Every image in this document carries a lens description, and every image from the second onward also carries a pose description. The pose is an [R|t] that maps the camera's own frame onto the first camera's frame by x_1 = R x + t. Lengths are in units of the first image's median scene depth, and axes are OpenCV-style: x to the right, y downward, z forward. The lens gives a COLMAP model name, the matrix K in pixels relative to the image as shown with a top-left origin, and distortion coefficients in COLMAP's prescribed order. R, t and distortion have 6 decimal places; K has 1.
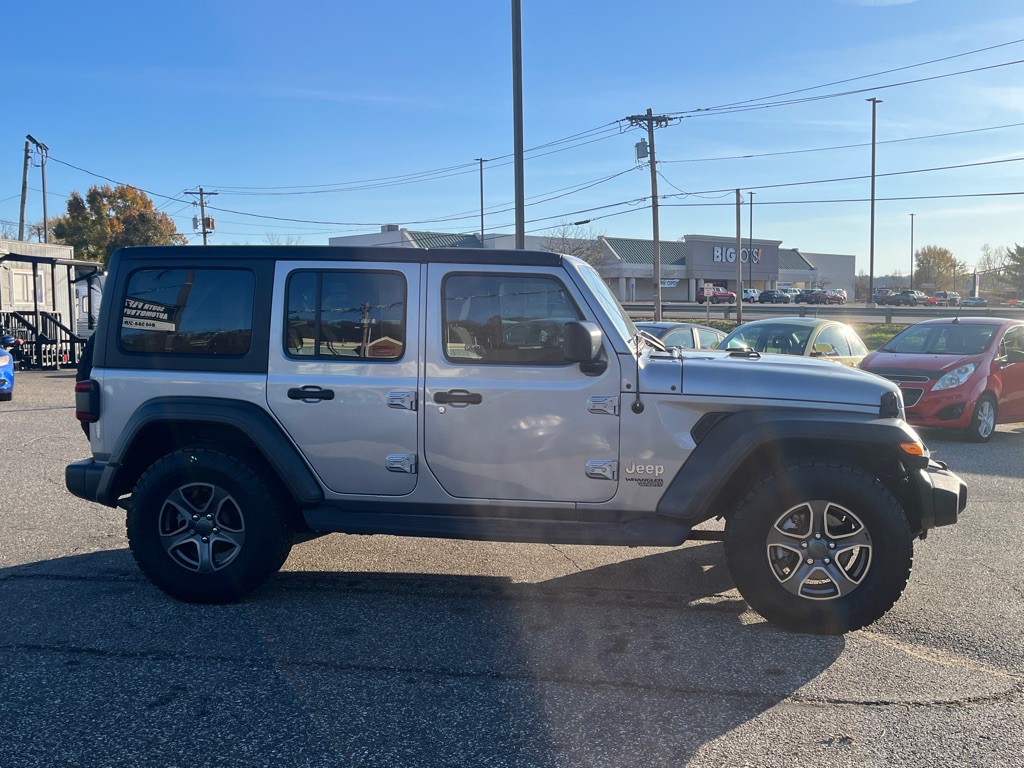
lens RADIAL K [[966.5, 0, 512.0], [0, 966.5, 384.0], [0, 0, 1]] dist [0.052651, -0.034832]
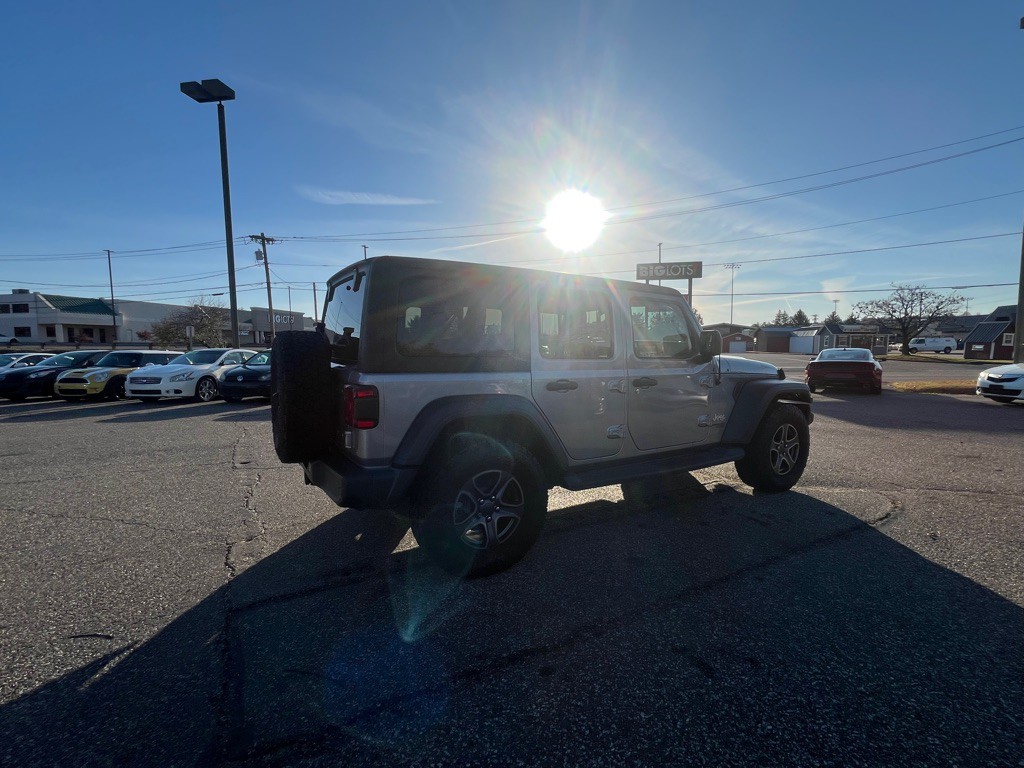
lens RADIAL K [[466.3, 0, 509.5], [0, 466.3, 385.0], [0, 0, 1]] dist [-0.000418, -0.001619]
pose [[0.766690, -0.055726, 0.639595, -0.639037], [0.053894, 0.998296, 0.022376, -0.007917], [-0.639752, 0.017315, 0.768387, 0.562611]]
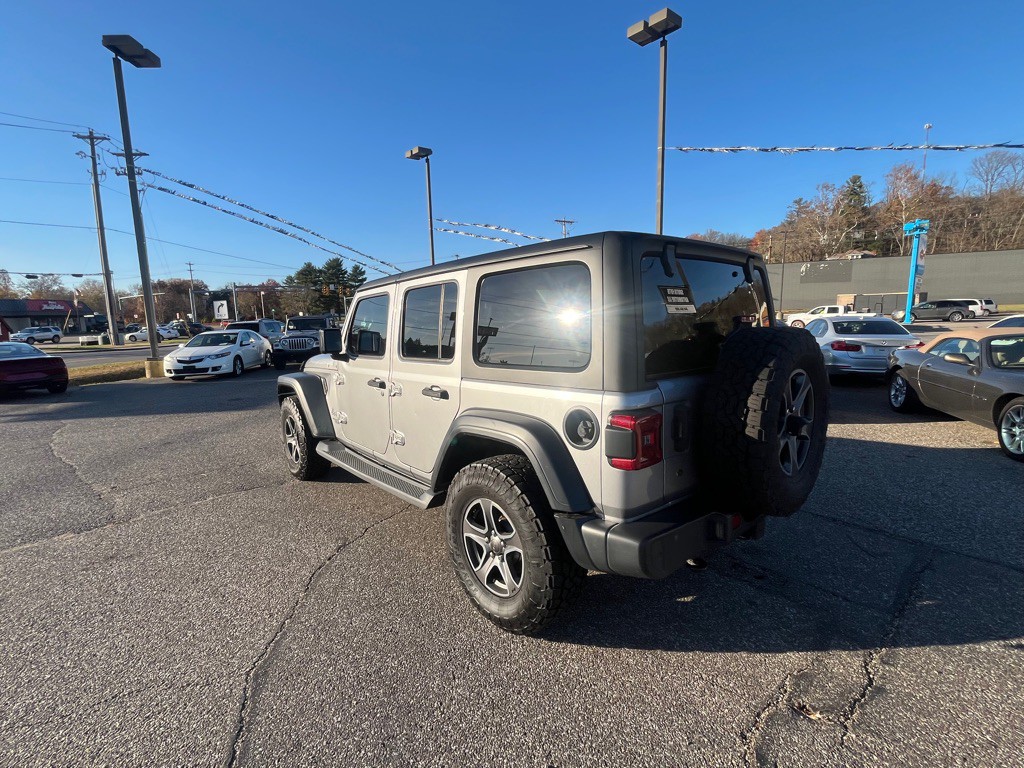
lens RADIAL K [[466.3, 0, 509.5], [0, 466.3, 385.0], [0, 0, 1]] dist [-0.000418, -0.001619]
pose [[-0.761085, -0.072088, 0.644635, -0.555962], [0.080351, 0.975673, 0.203974, -0.130083], [-0.643657, 0.207038, -0.736777, 1.646402]]
